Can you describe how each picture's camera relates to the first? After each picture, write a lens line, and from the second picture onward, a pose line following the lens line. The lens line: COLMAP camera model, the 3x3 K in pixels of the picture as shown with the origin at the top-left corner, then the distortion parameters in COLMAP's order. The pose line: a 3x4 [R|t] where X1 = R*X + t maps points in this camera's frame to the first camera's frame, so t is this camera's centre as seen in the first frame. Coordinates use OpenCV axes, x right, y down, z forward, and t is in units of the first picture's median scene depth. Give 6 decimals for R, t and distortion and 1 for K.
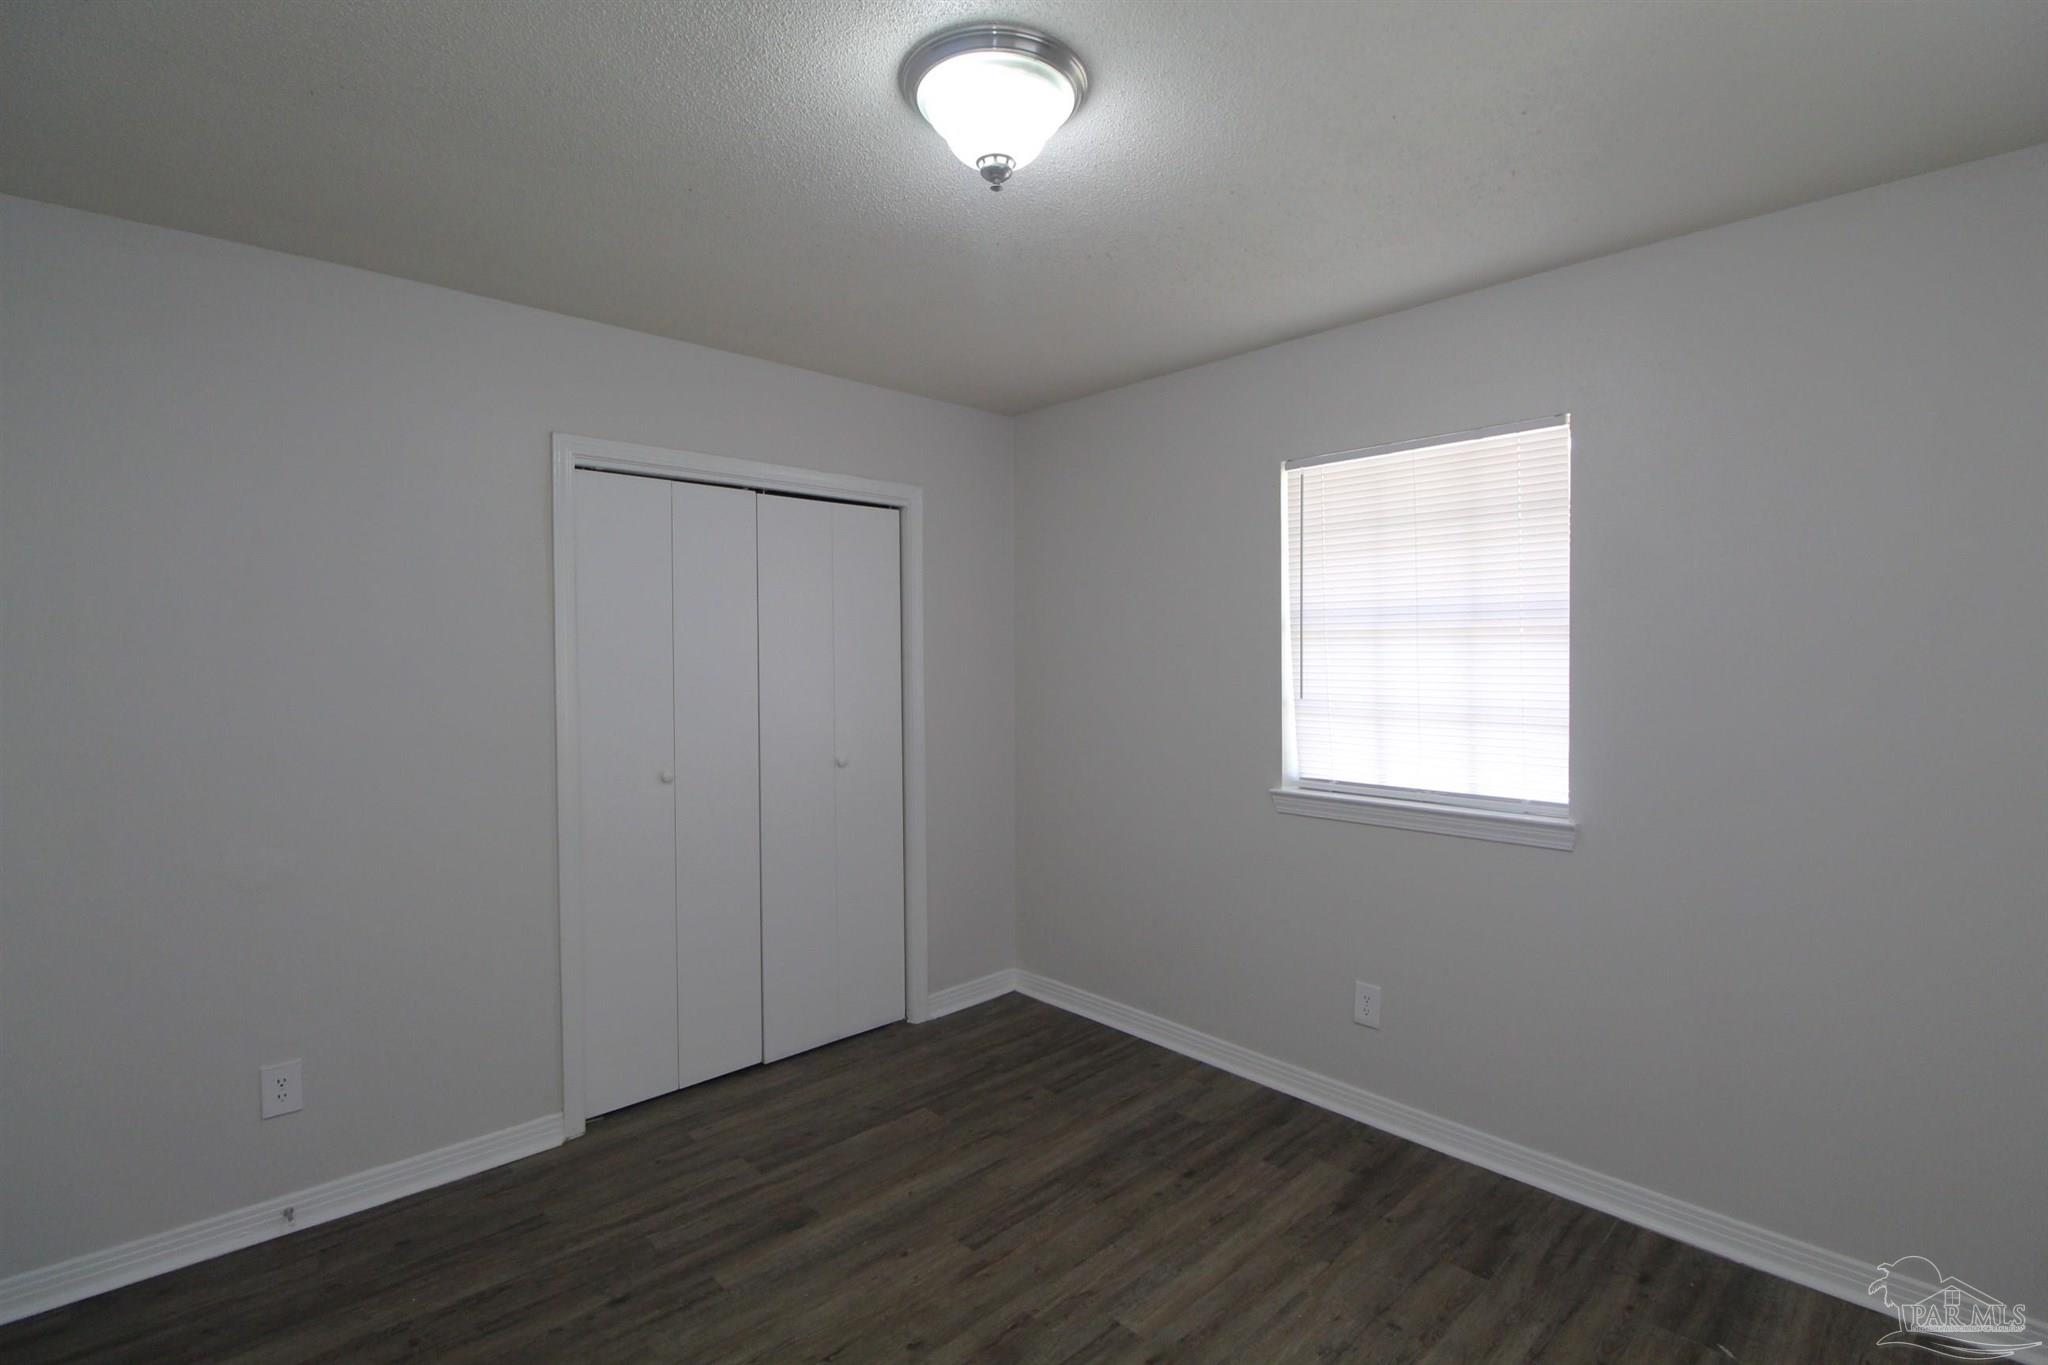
lens RADIAL K [[943.1, 0, 1050.1], [0, 943.1, 668.4], [0, 0, 1]] dist [-0.002010, -0.015278]
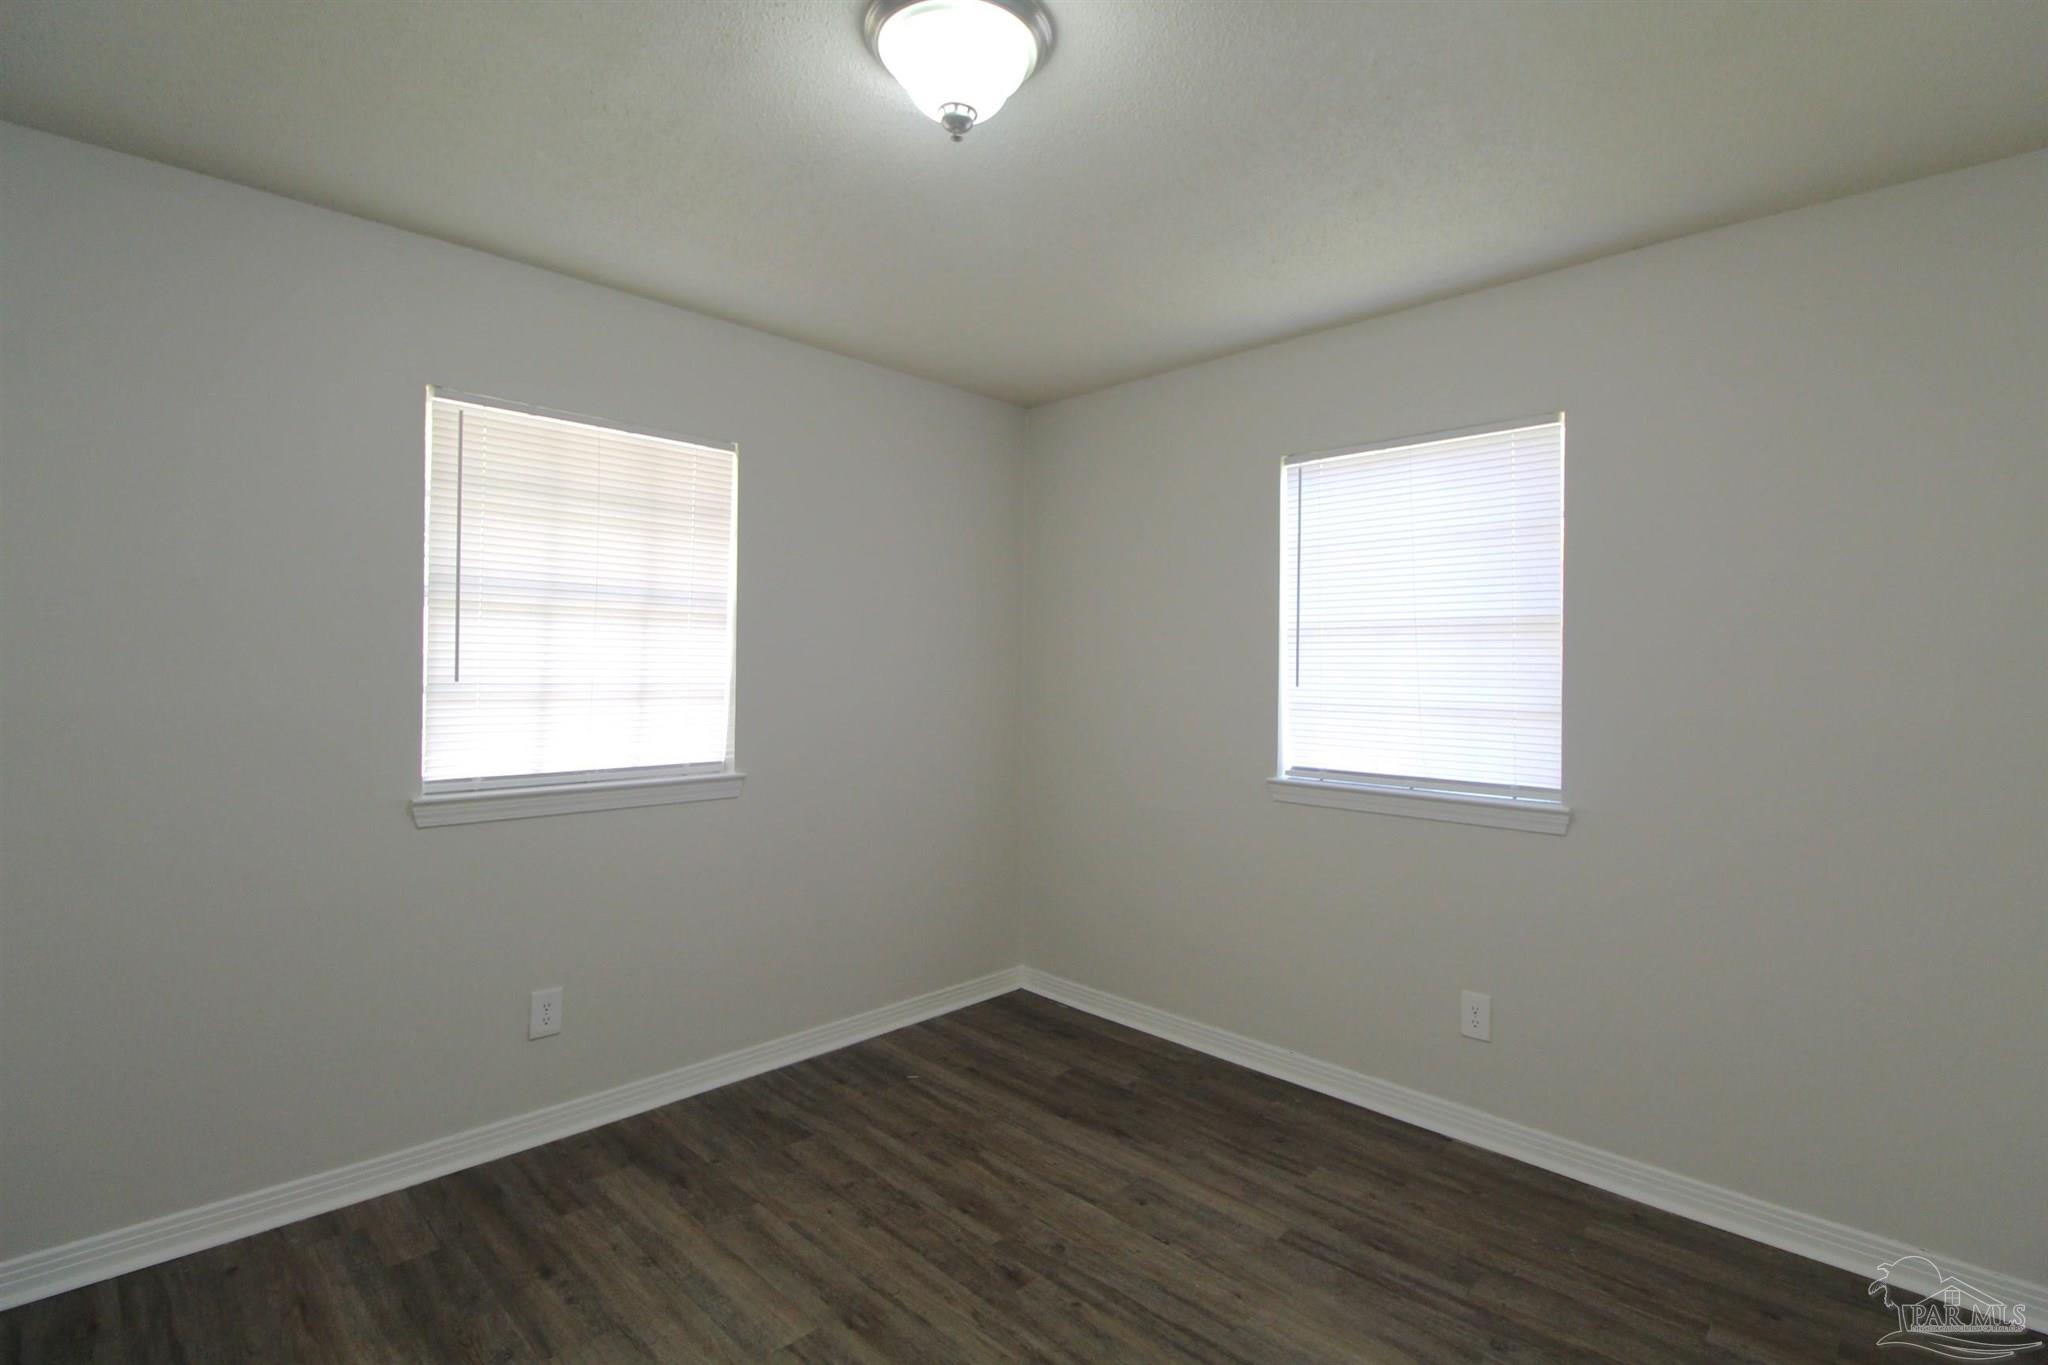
lens RADIAL K [[943.1, 0, 1050.1], [0, 943.1, 668.4], [0, 0, 1]] dist [-0.002010, -0.015278]
pose [[-0.033777, 0.004907, 0.999417, -0.645579], [0.004620, 0.999978, -0.004754, 0.030131], [-0.999419, 0.004457, -0.033798, 0.582546]]
